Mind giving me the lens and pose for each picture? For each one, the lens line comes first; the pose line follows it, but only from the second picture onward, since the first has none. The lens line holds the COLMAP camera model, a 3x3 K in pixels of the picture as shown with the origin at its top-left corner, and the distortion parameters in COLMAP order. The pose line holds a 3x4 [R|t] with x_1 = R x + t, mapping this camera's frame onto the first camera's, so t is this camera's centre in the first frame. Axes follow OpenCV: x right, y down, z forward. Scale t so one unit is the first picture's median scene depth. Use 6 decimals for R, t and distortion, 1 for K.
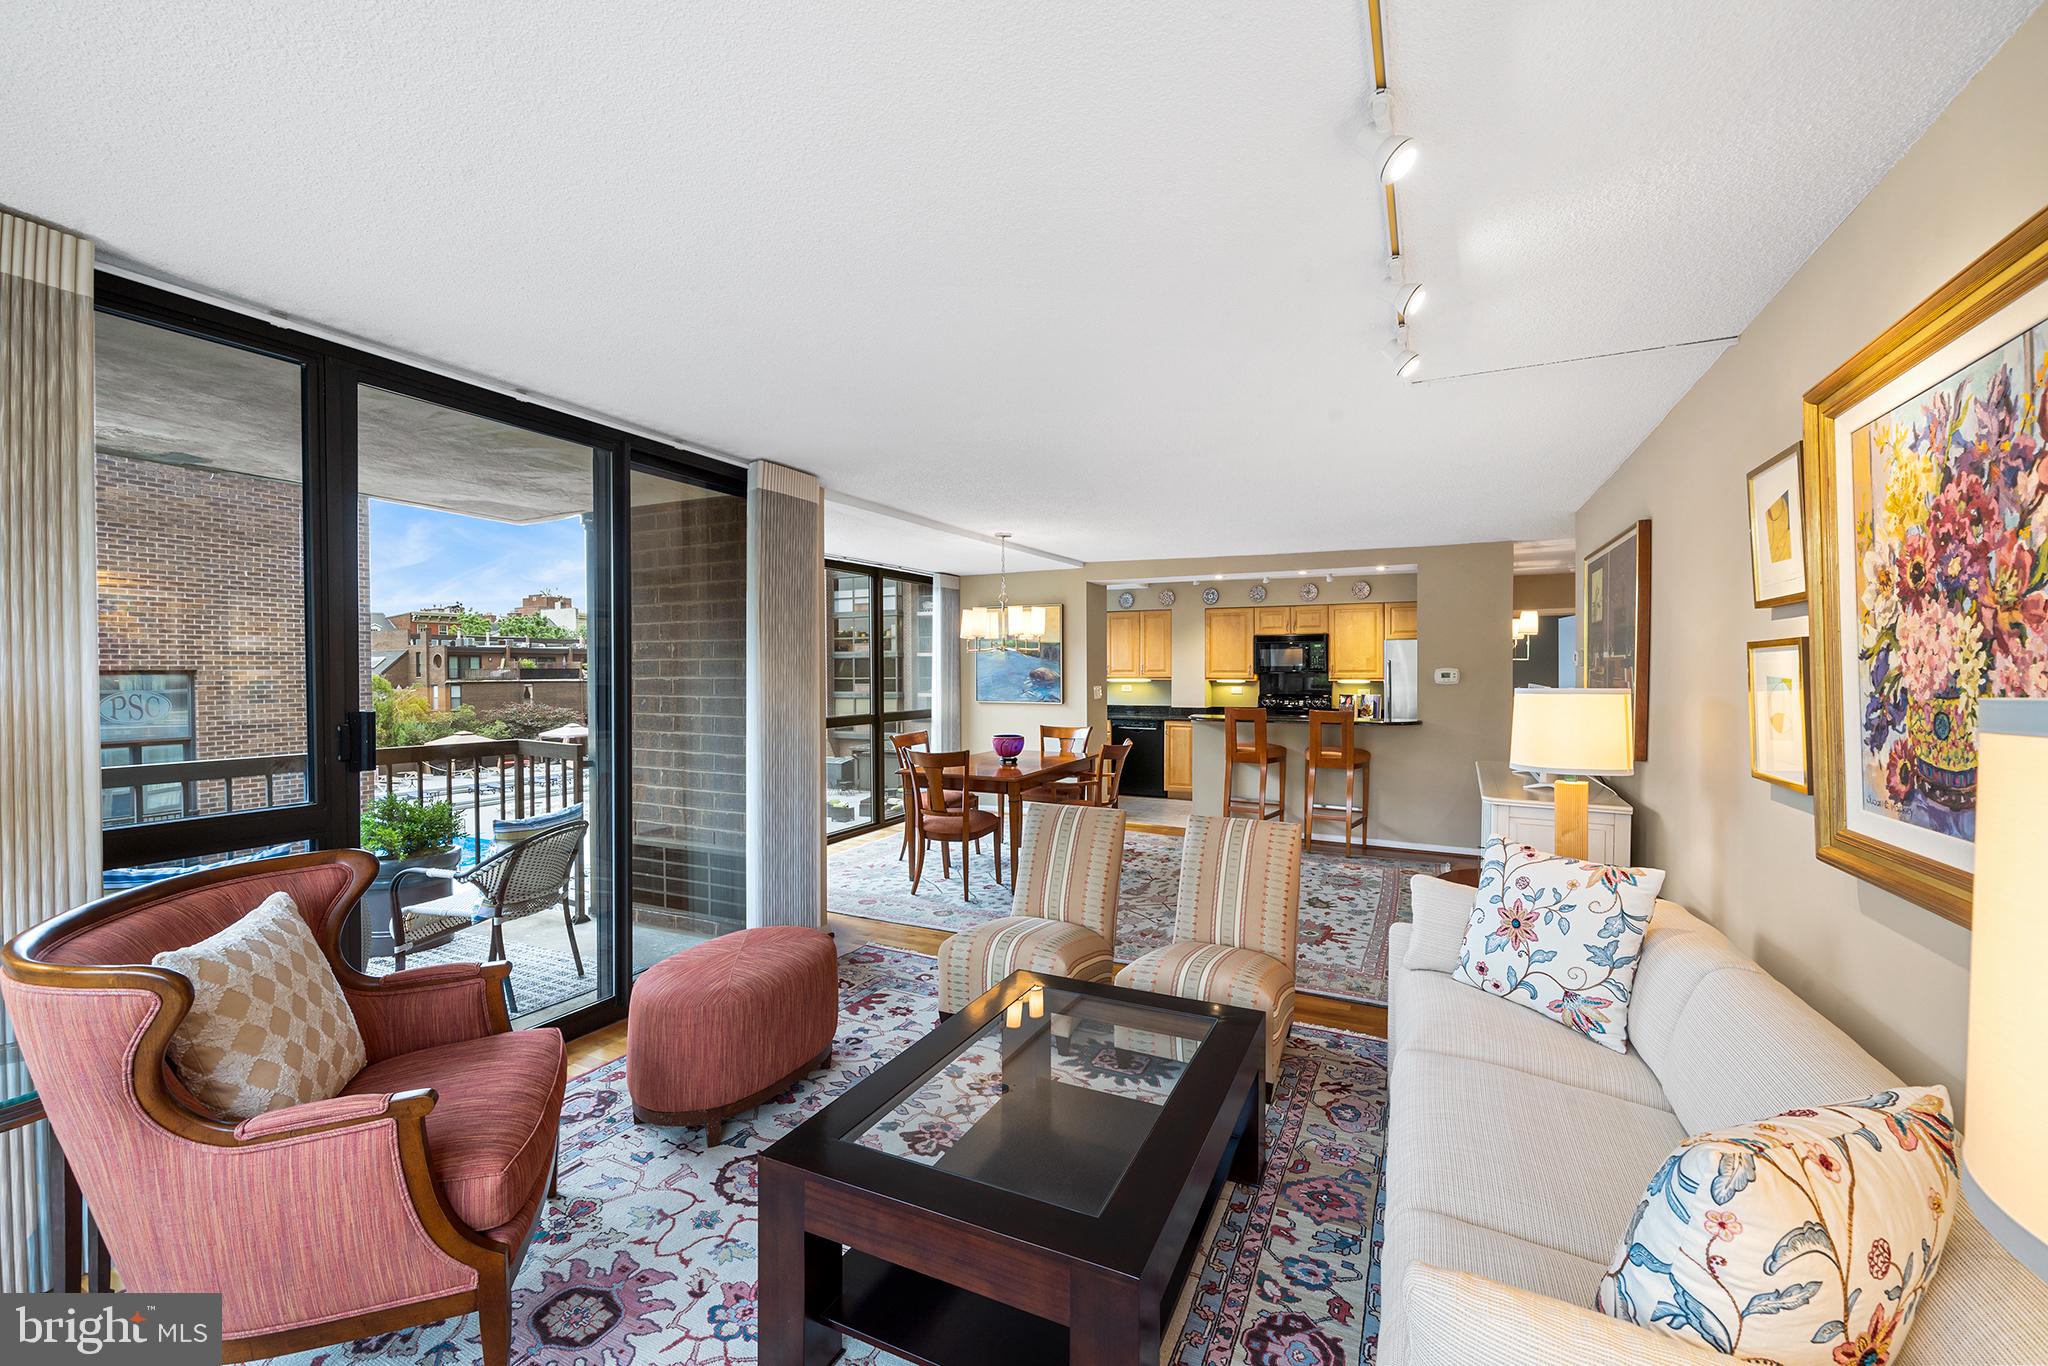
lens RADIAL K [[834.3, 0, 1024.0], [0, 834.3, 683.0], [0, 0, 1]] dist [-0.003672, -0.000286]
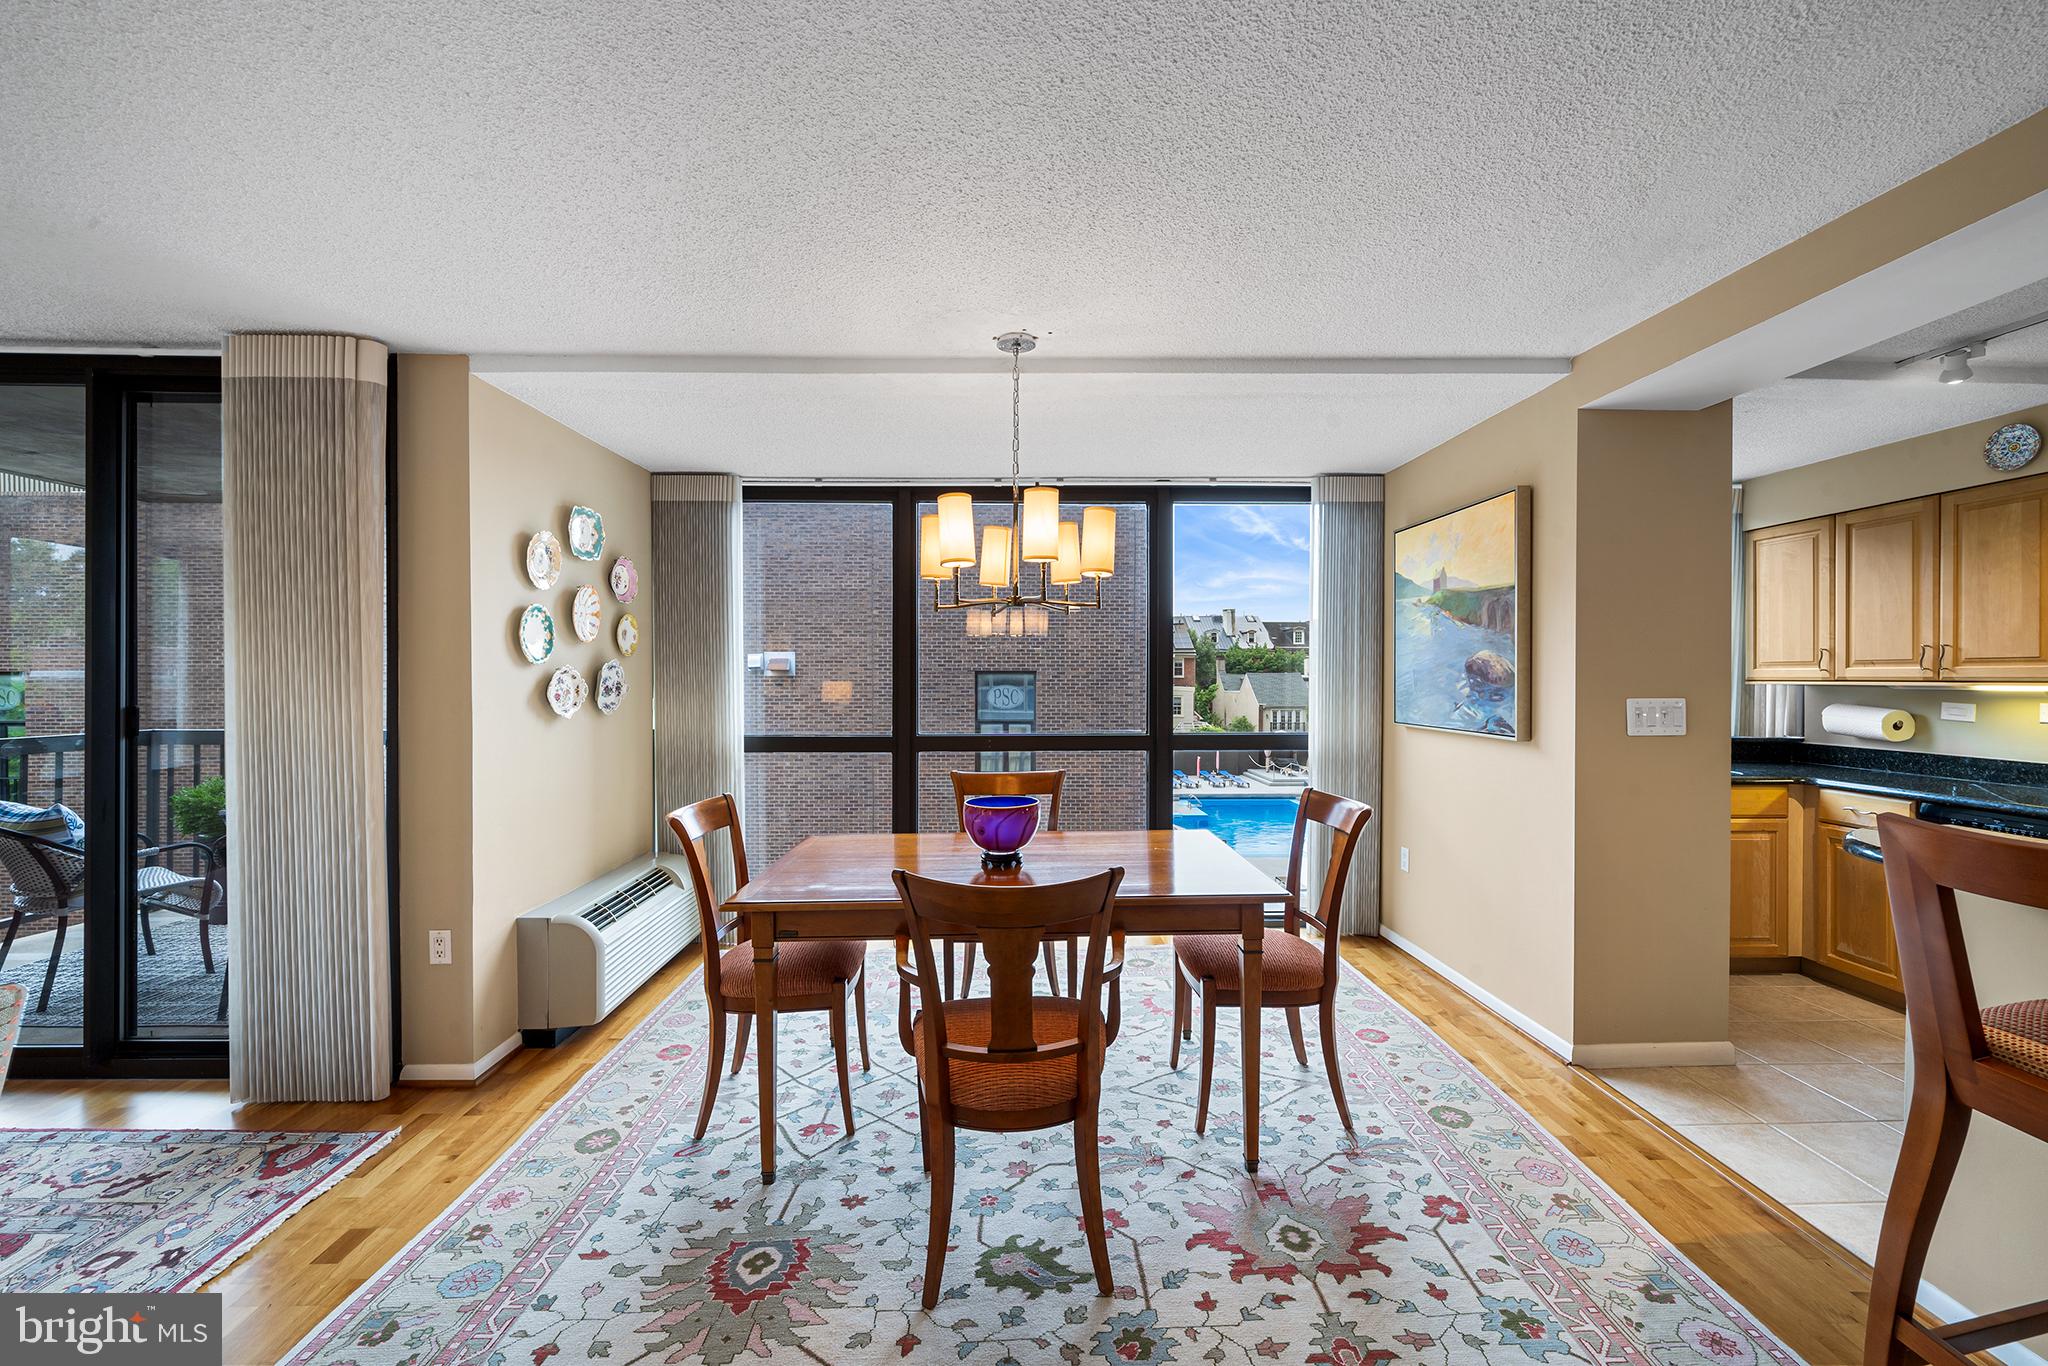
lens RADIAL K [[799.3, 0, 1024.1], [0, 799.3, 681.5], [0, 0, 1]] dist [-0.003570, 0.000001]
pose [[0.464770, 0.009917, -0.885376, 0.231016], [-0.017215, 0.999849, 0.002162, 0.000249], [0.885264, 0.014237, 0.464871, 0.534901]]
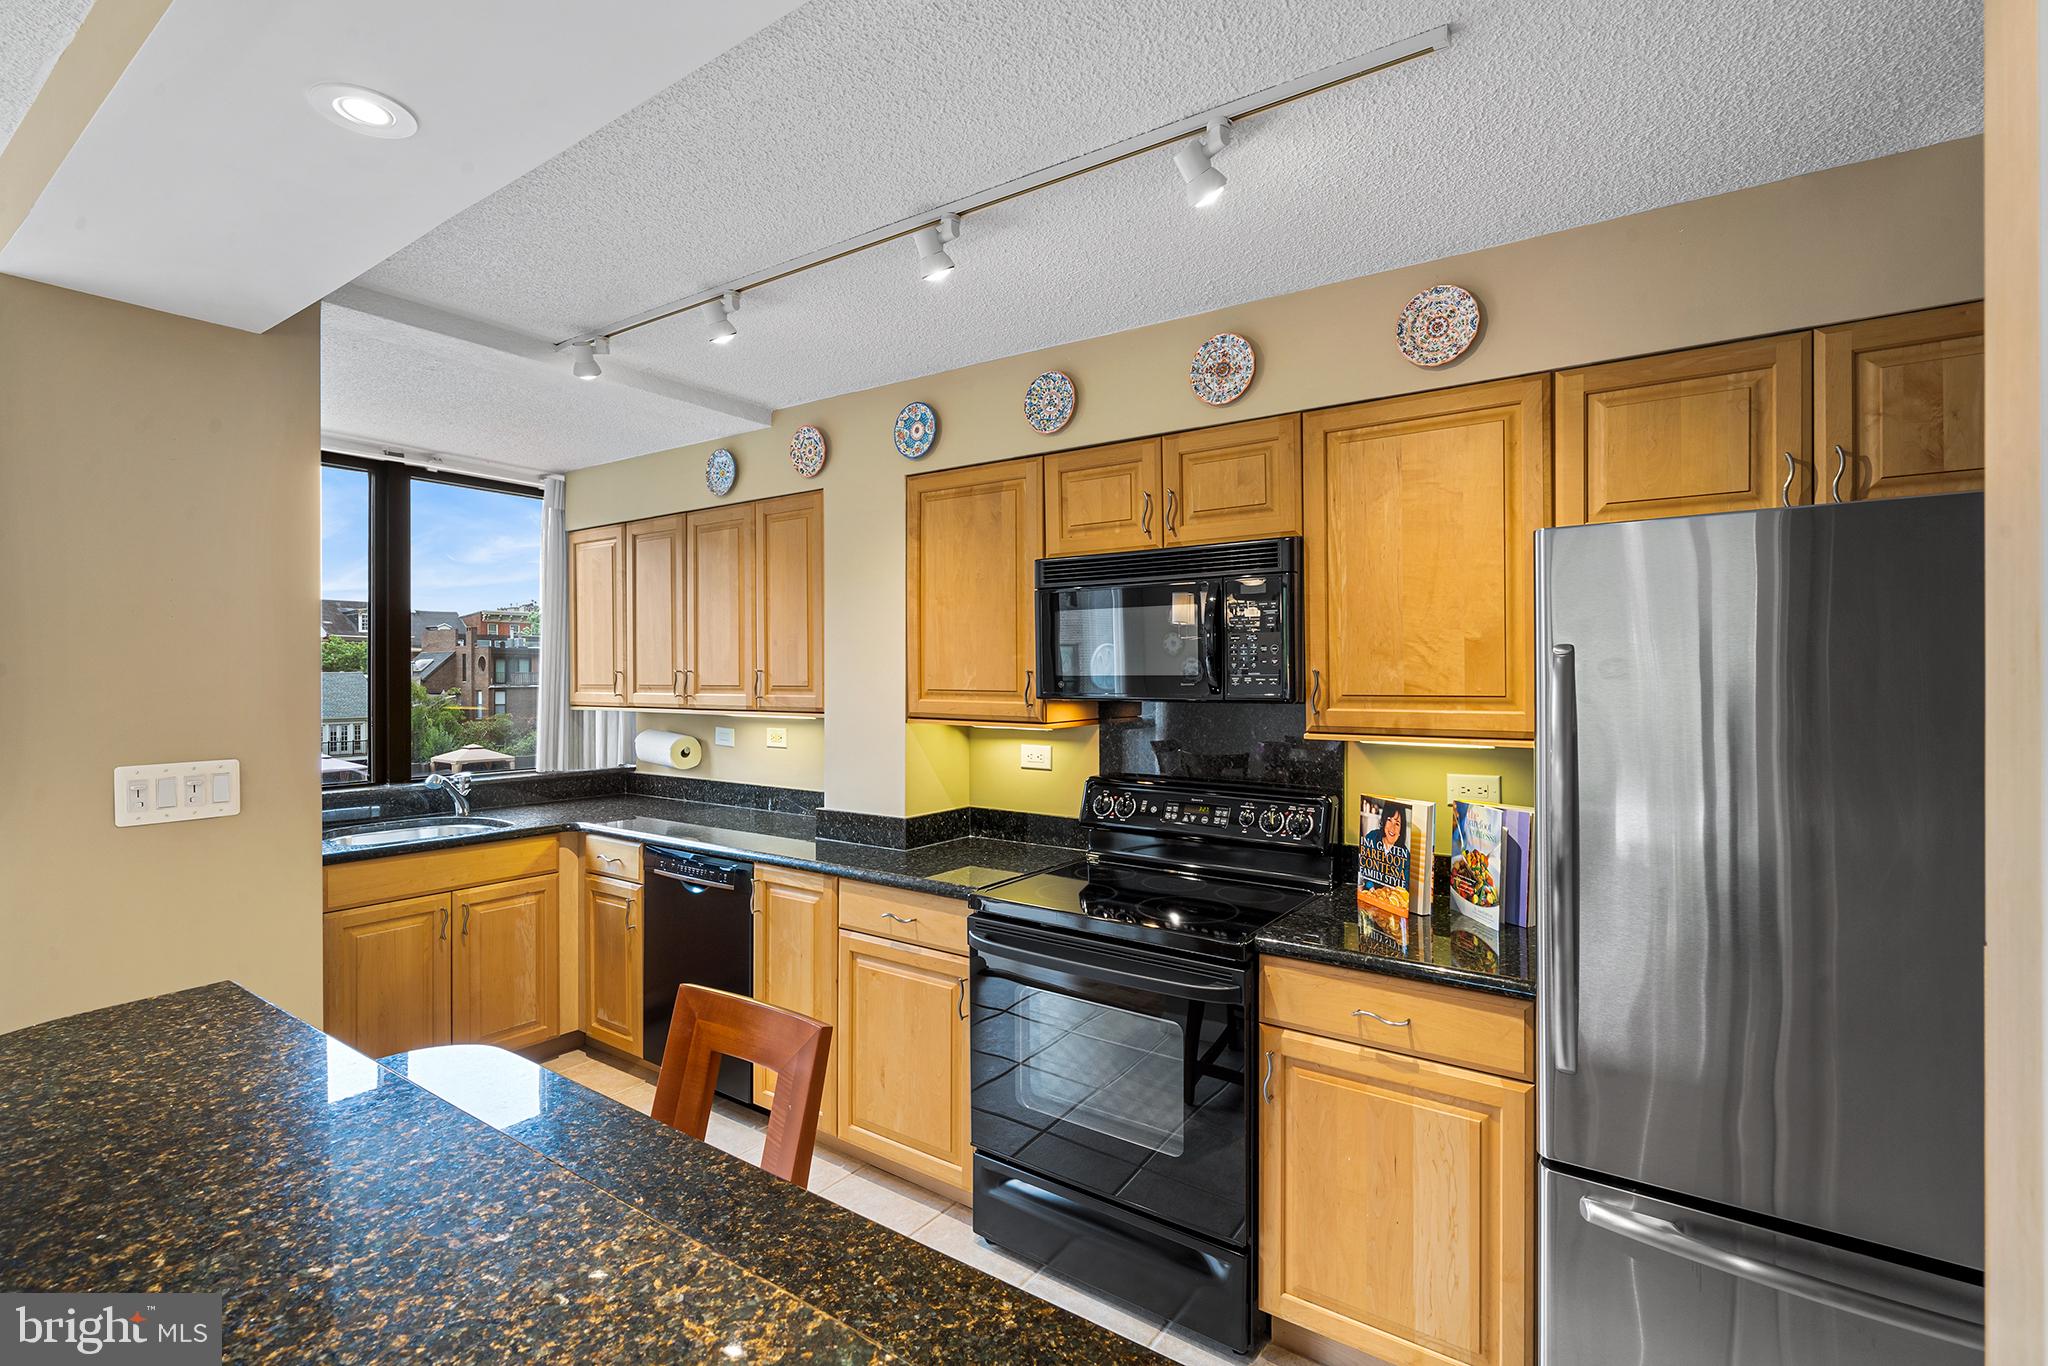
lens RADIAL K [[941.3, 0, 1028.2], [0, 941.3, 674.7], [0, 0, 1]] dist [0.001798, 0.000069]
pose [[0.987611, 0.002179, -0.156905, 0.313359], [-0.004598, 0.999876, -0.015055, -0.015457], [0.156853, 0.015590, 0.987499, 0.690665]]
